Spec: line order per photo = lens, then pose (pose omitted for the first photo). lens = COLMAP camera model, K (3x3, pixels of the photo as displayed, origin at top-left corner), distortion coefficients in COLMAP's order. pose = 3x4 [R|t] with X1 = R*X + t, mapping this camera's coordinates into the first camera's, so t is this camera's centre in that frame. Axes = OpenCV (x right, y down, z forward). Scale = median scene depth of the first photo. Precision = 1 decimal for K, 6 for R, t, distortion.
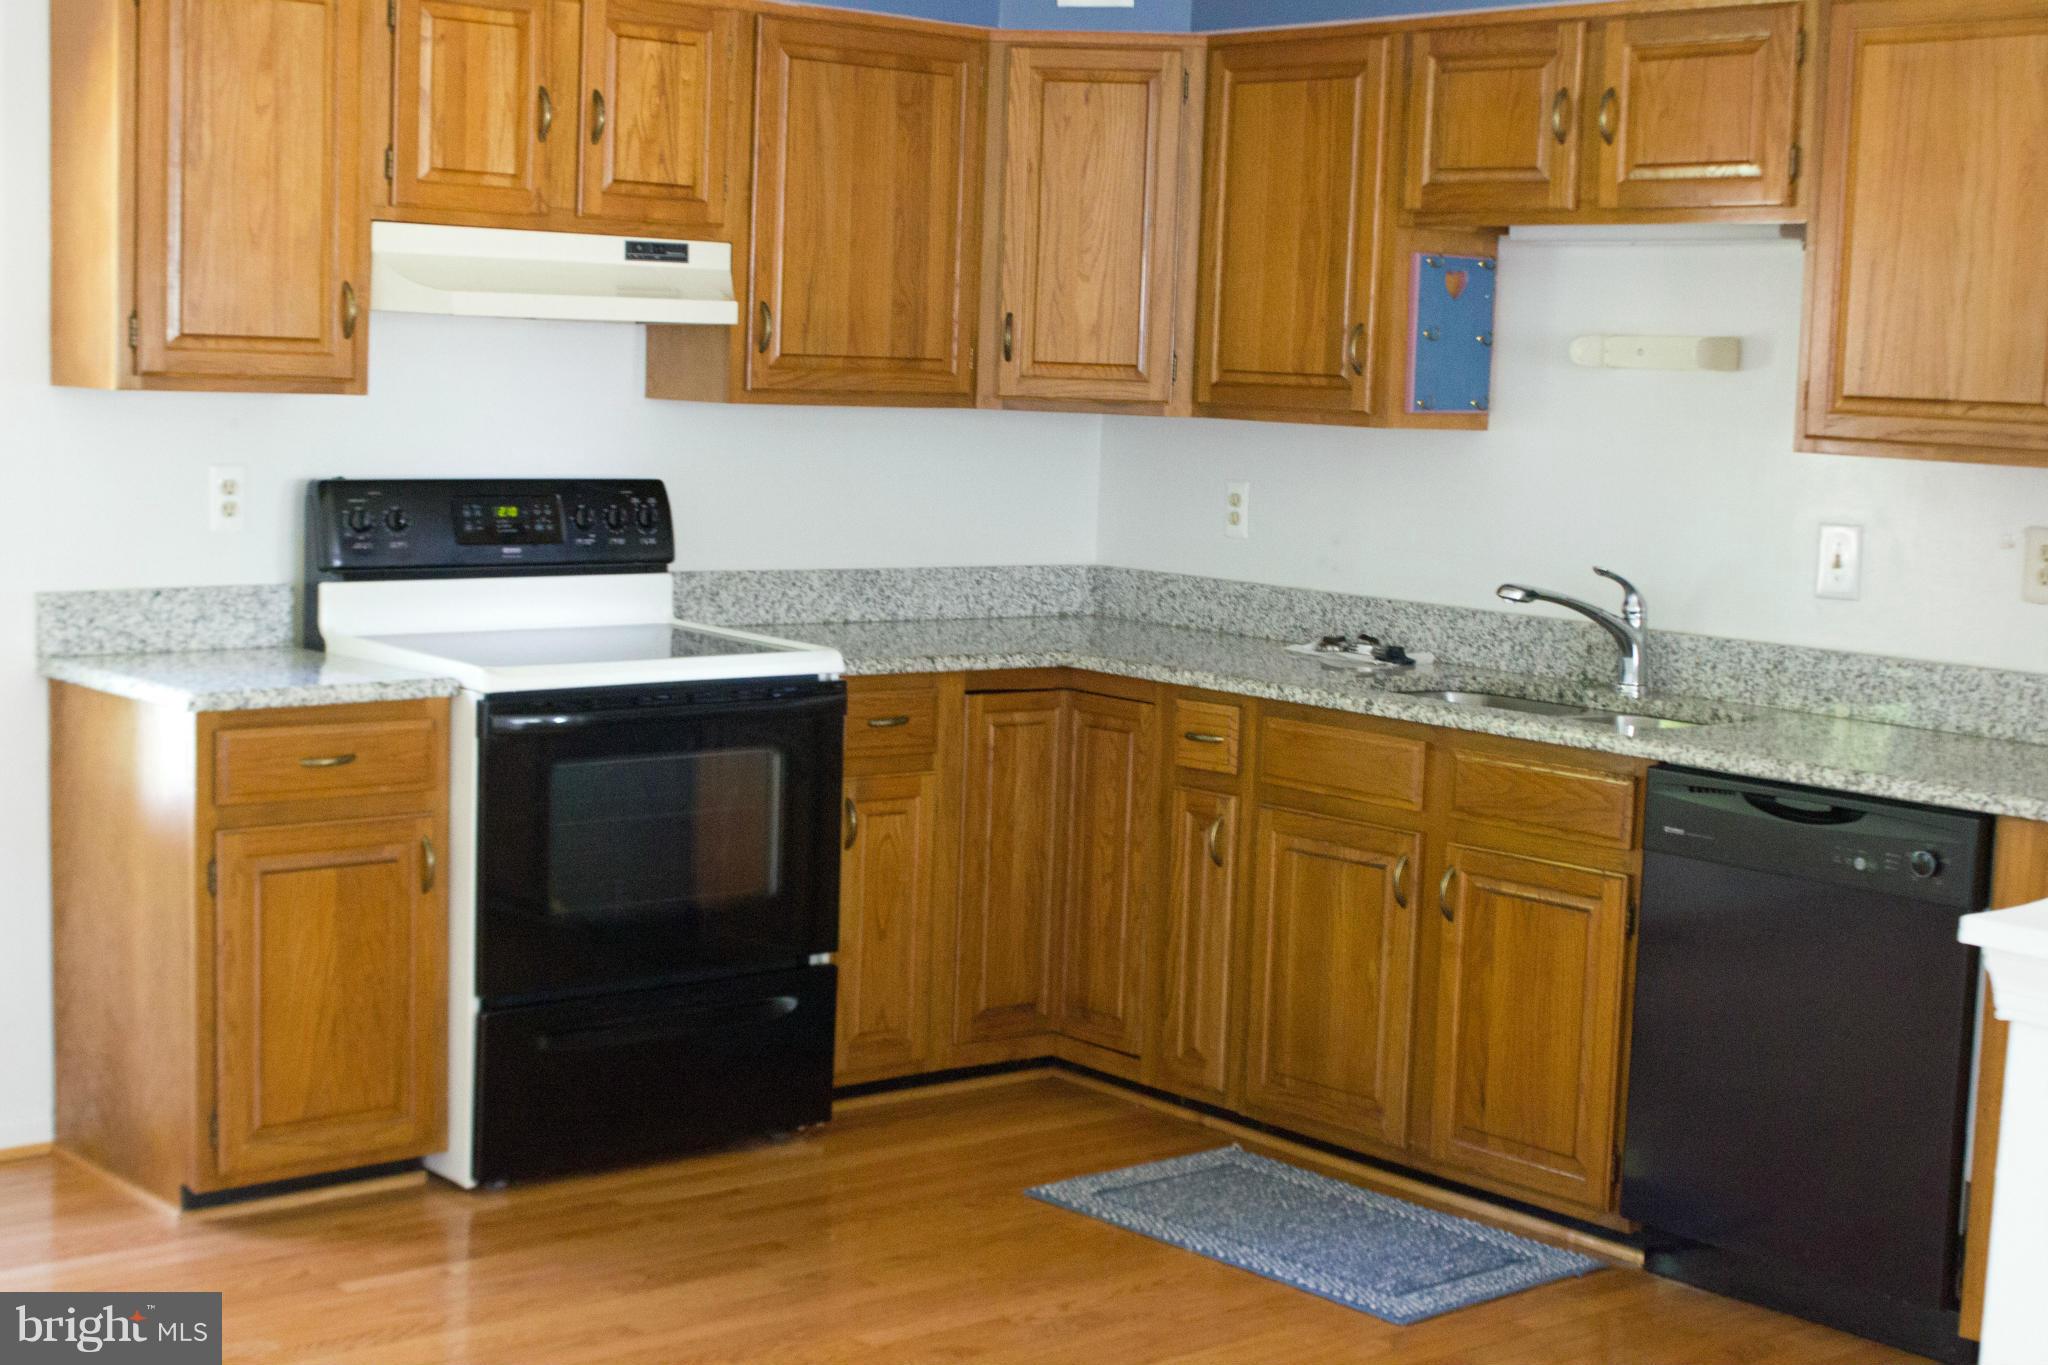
lens RADIAL K [[2978.9, 0, 1024.0], [0, 2978.9, 682.5], [0, 0, 1]] dist [-0.053589, 0.192460]
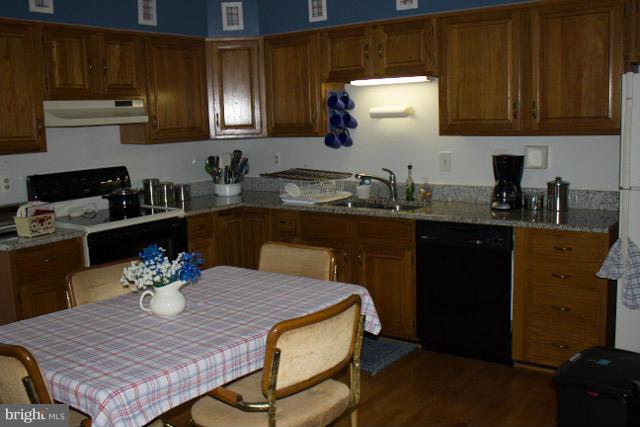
lens RADIAL K [[658.4, 0, 320.0], [0, 658.4, 213.5], [0, 0, 1]] dist [-0.134408, 0.190862]
pose [[0.970680, -0.102595, 0.217383, -0.077990], [0.094155, 0.994358, 0.048862, -0.029339], [-0.221169, -0.026961, 0.974863, 0.182055]]
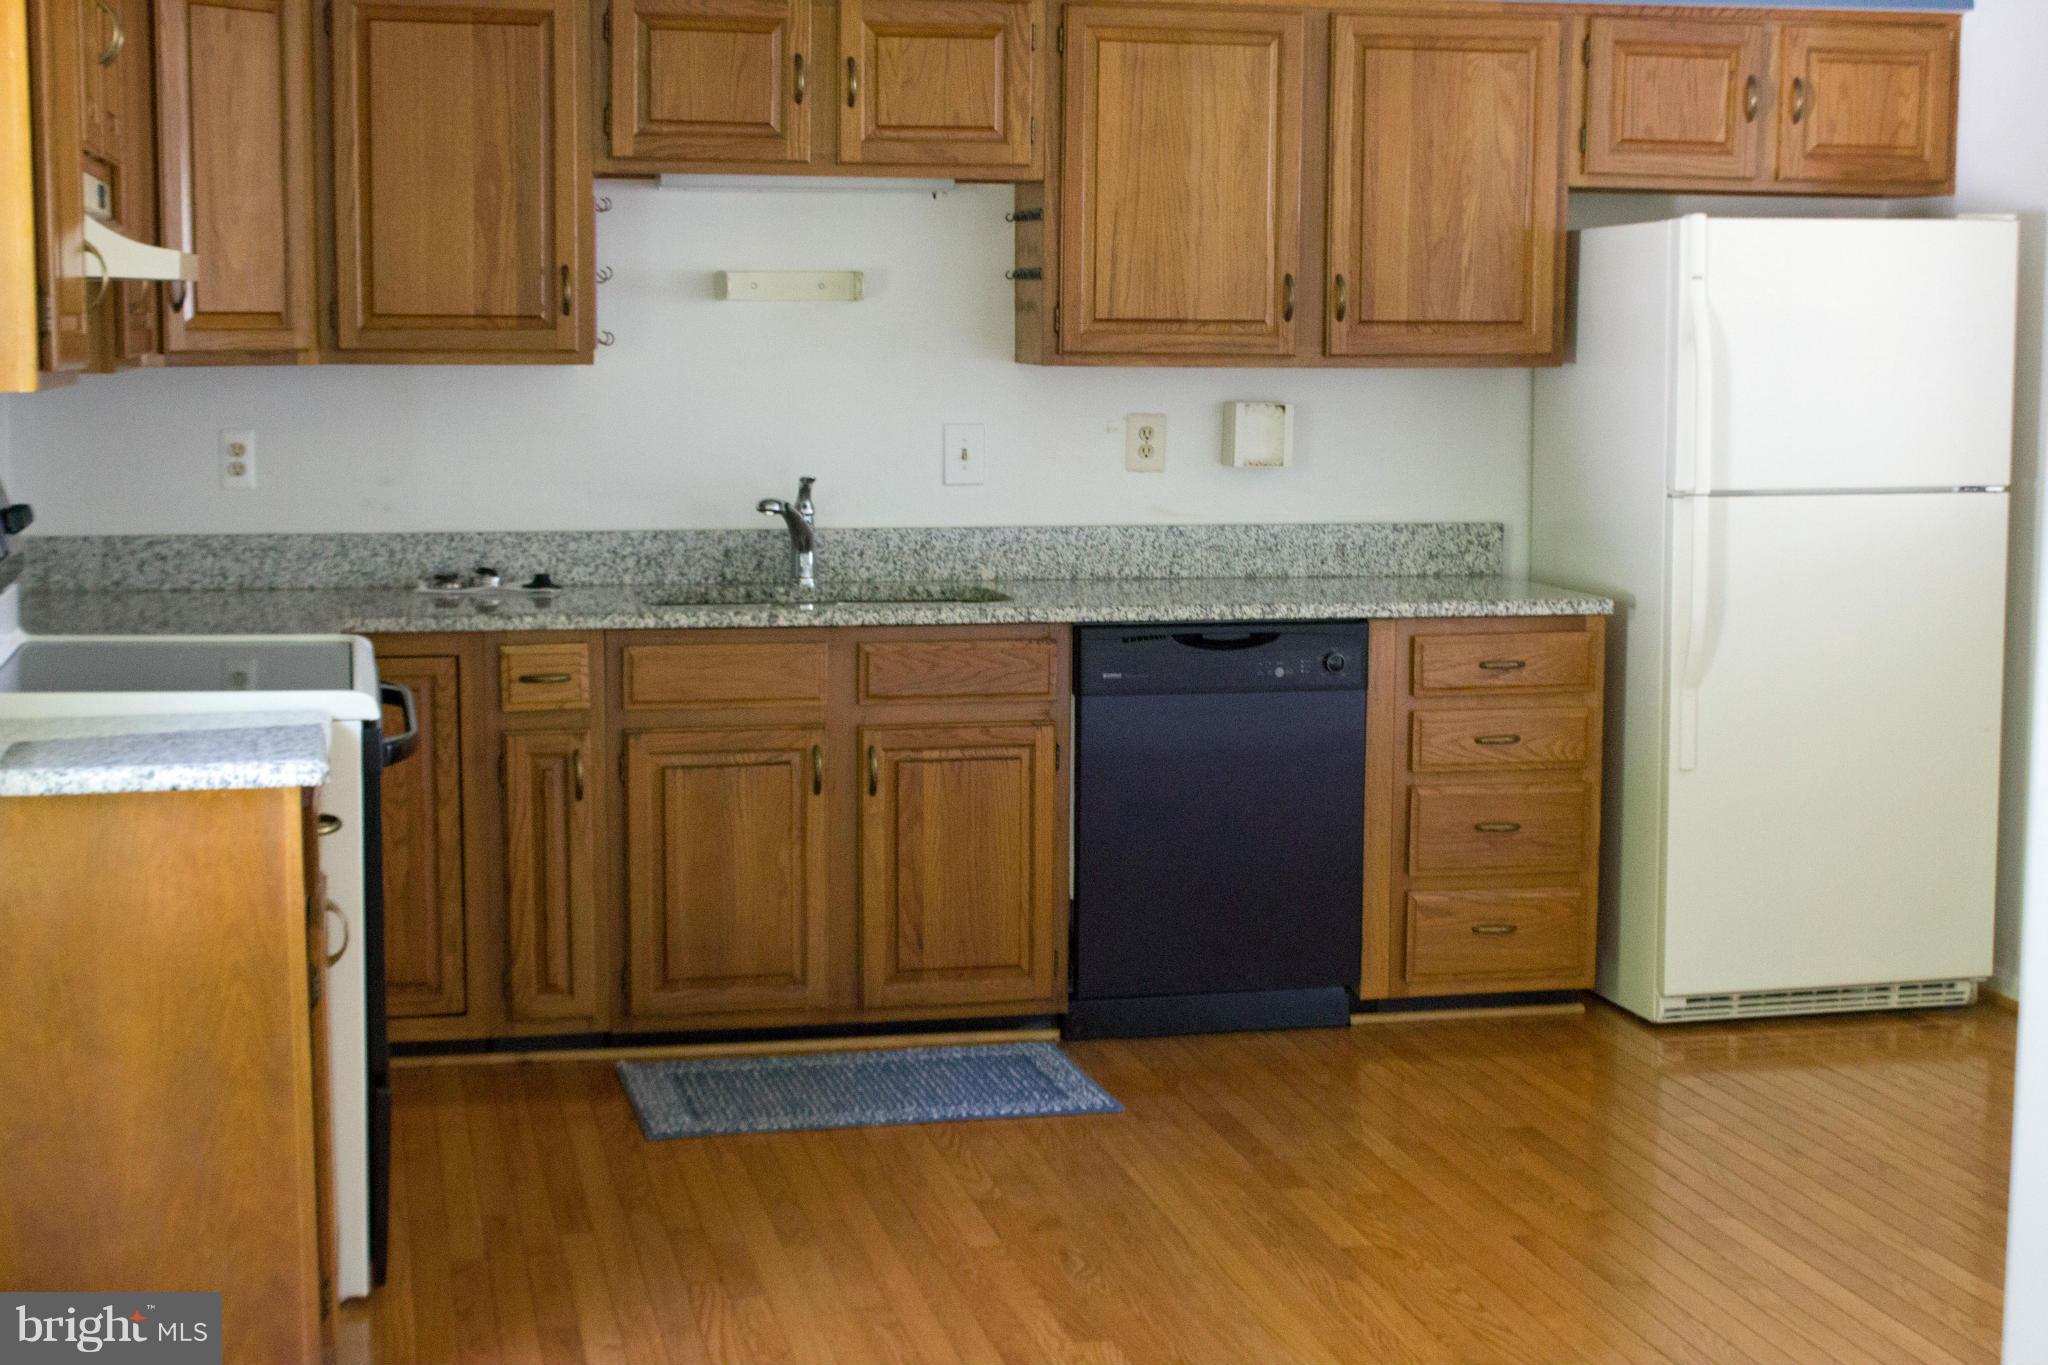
lens RADIAL K [[2978.9, 0, 1024.0], [0, 2978.9, 682.5], [0, 0, 1]] dist [-0.053589, 0.192460]
pose [[0.461477, -0.141191, 0.875845, -0.764141], [0.106824, 0.988915, 0.103133, -0.068353], [-0.880697, 0.045967, 0.471444, 0.386189]]
